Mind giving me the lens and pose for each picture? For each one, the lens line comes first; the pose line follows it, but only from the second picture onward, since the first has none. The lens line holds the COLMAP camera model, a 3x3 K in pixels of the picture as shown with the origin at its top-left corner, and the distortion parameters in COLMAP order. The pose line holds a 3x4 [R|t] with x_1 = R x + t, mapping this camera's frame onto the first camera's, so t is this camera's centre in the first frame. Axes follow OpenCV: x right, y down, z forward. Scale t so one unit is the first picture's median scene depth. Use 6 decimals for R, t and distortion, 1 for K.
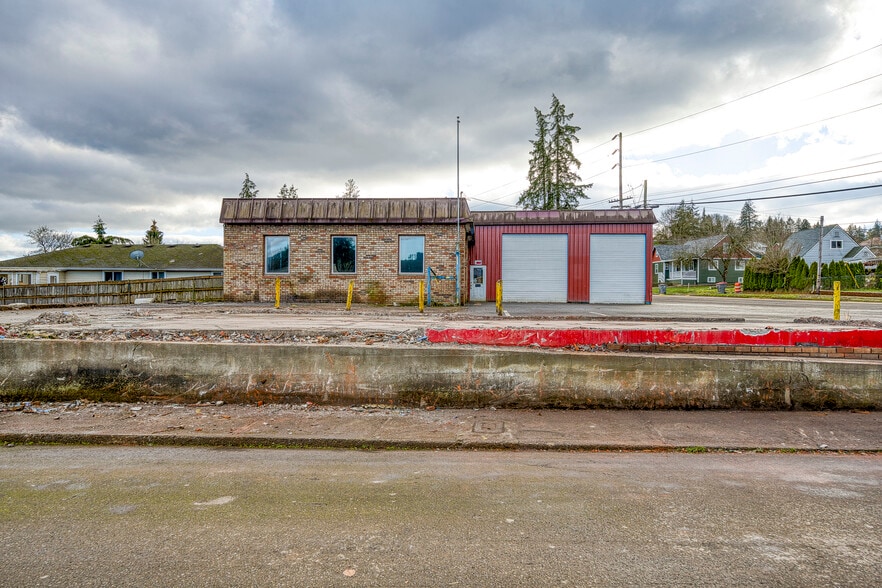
lens RADIAL K [[589.6, 0, 442.7], [0, 589.6, 294.6], [0, 0, 1]] dist [0.024274, 0.000852]
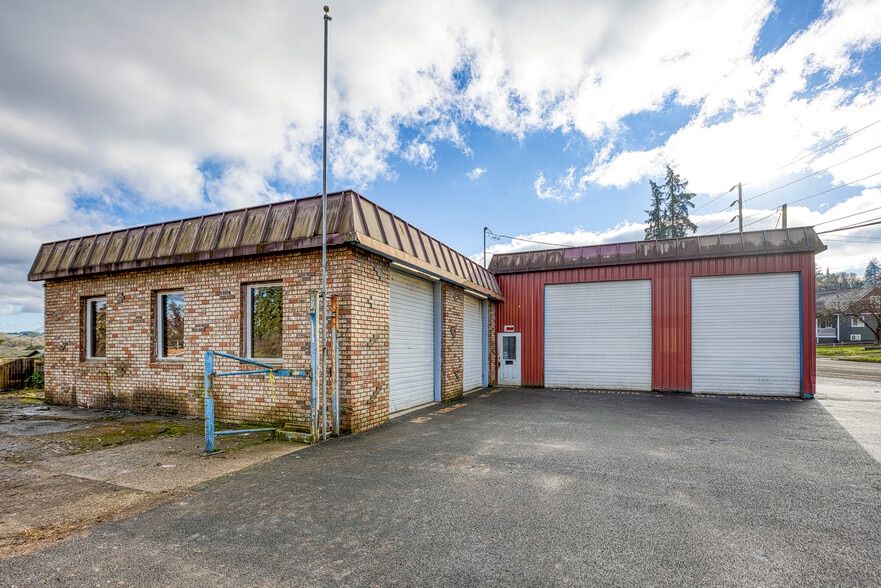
lens RADIAL K [[422.8, 0, 453.3], [0, 422.8, 346.1], [0, 0, 1]] dist [-0.027948, 0.002139]
pose [[0.952404, -0.008145, -0.304731, 0.146894], [0.007048, 0.999964, -0.004702, -0.032354], [0.304758, 0.002330, 0.952427, 0.517098]]
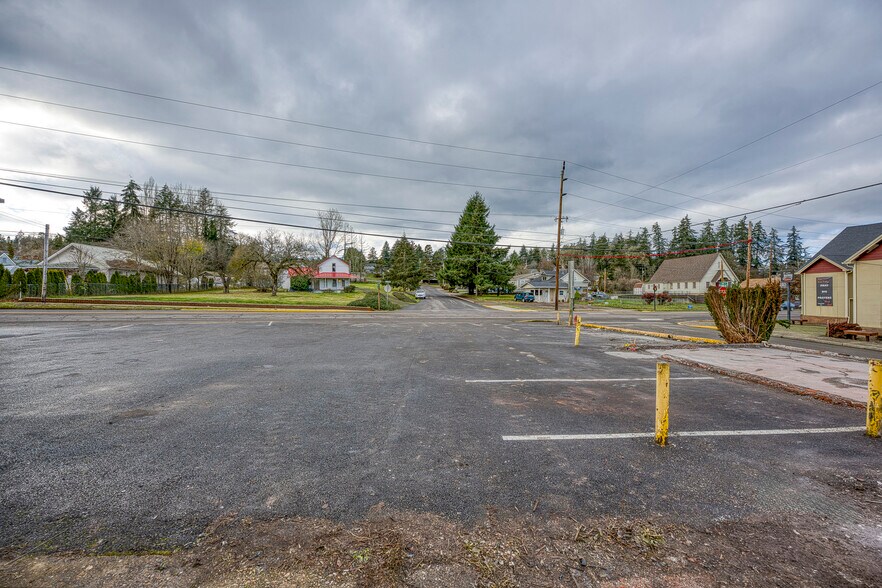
lens RADIAL K [[355.3, 0, 447.5], [0, 355.3, 295.6], [0, 0, 1]] dist [-0.032081, -0.000151]
pose [[-0.157214, -0.013362, 0.987474, -0.052910], [-0.005842, 0.999904, 0.012601, -0.031795], [-0.987547, -0.003788, -0.157277, 0.586845]]
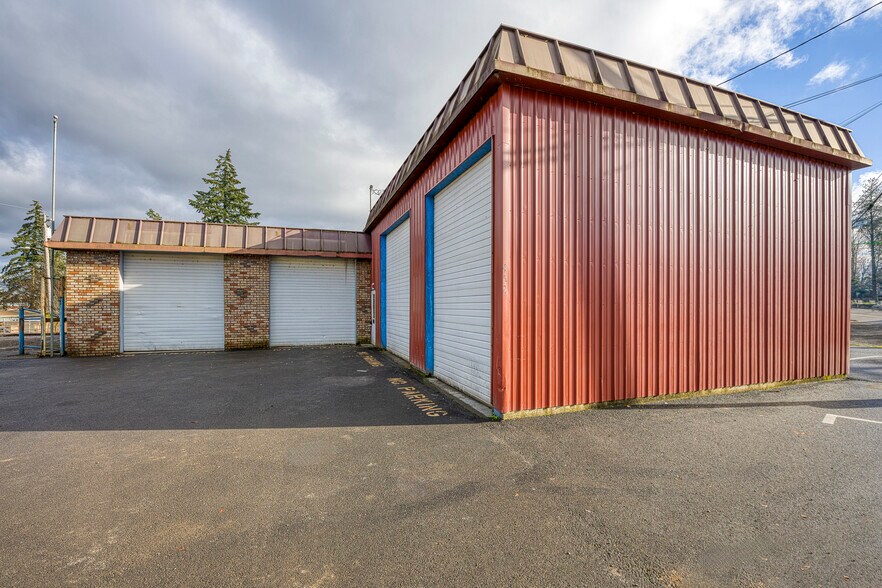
lens RADIAL K [[371.1, 0, 431.2], [0, 371.1, 315.6], [0, 0, 1]] dist [-0.022821, 0.001686]
pose [[0.385678, 0.020676, -0.922402, 0.469087], [0.004399, 0.999696, 0.024248, -0.031486], [0.922623, -0.013410, 0.385470, 0.899584]]
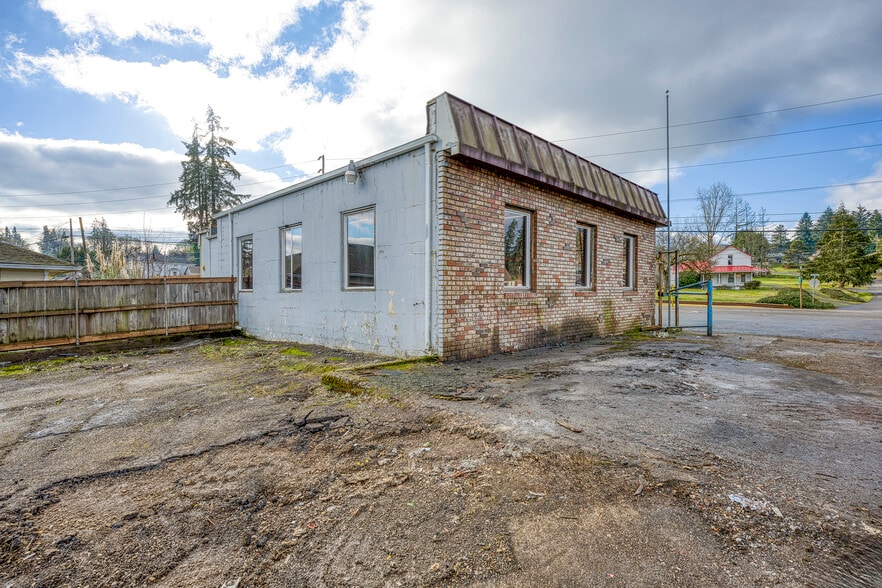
lens RADIAL K [[435.0, 0, 441.9], [0, 435.0, 296.0], [0, 0, 1]] dist [-0.008556, 0.003175]
pose [[0.651357, -0.013789, 0.758647, -0.430978], [0.003276, 0.999877, 0.015361, -0.025355], [-0.758765, -0.007520, 0.651321, 0.599117]]
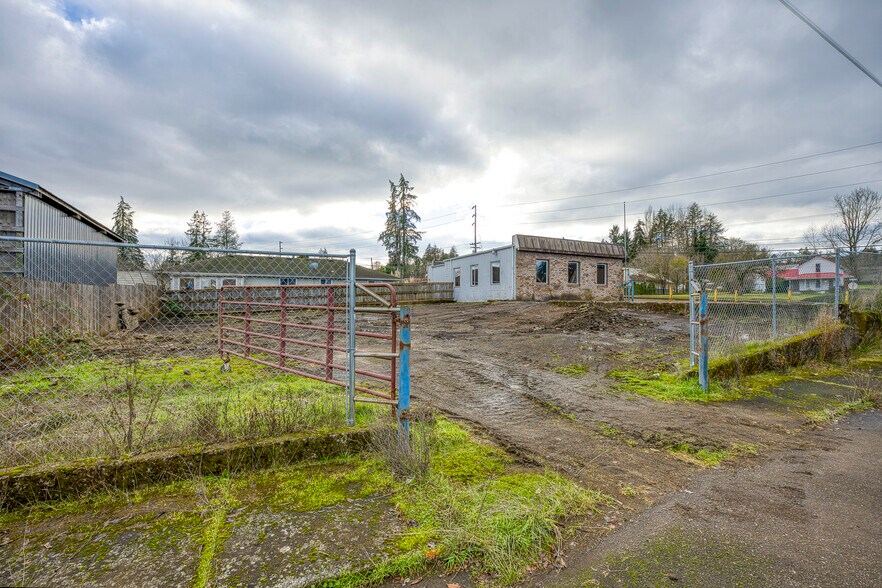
lens RADIAL K [[380.4, 0, 439.5], [0, 380.4, 298.4], [0, 0, 1]] dist [-0.019534, 0.000204]
pose [[0.870232, 0.000054, 0.492643, -0.759162], [0.000600, 0.999999, -0.001169, 0.004999], [-0.492642, 0.001312, 0.870231, 0.172721]]
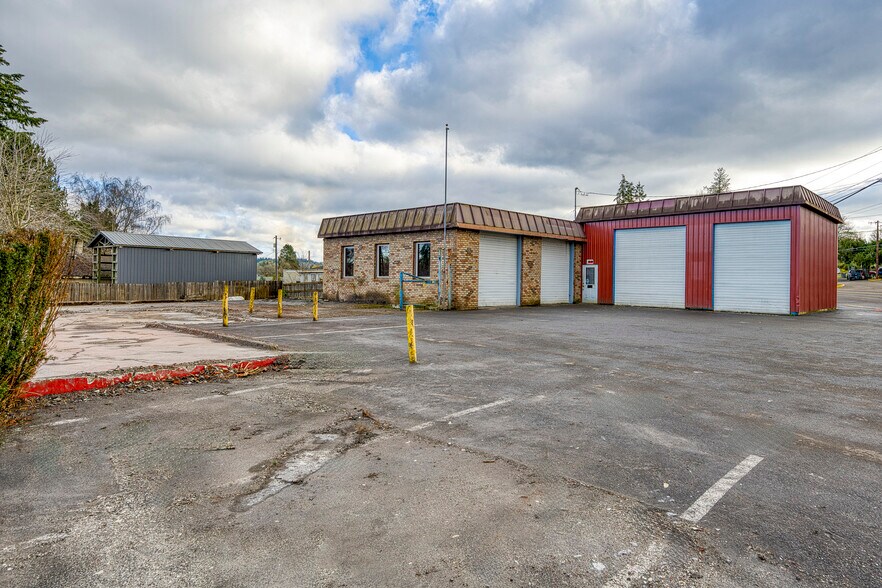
lens RADIAL K [[539.0, 0, 465.3], [0, 539.0, 276.7], [0, 0, 1]] dist [0.007363, 0.002525]
pose [[0.767559, 0.002129, -0.640974, 0.455553], [-0.009371, 0.999925, -0.007900, -0.021985], [0.640909, 0.012070, 0.767522, 0.218493]]
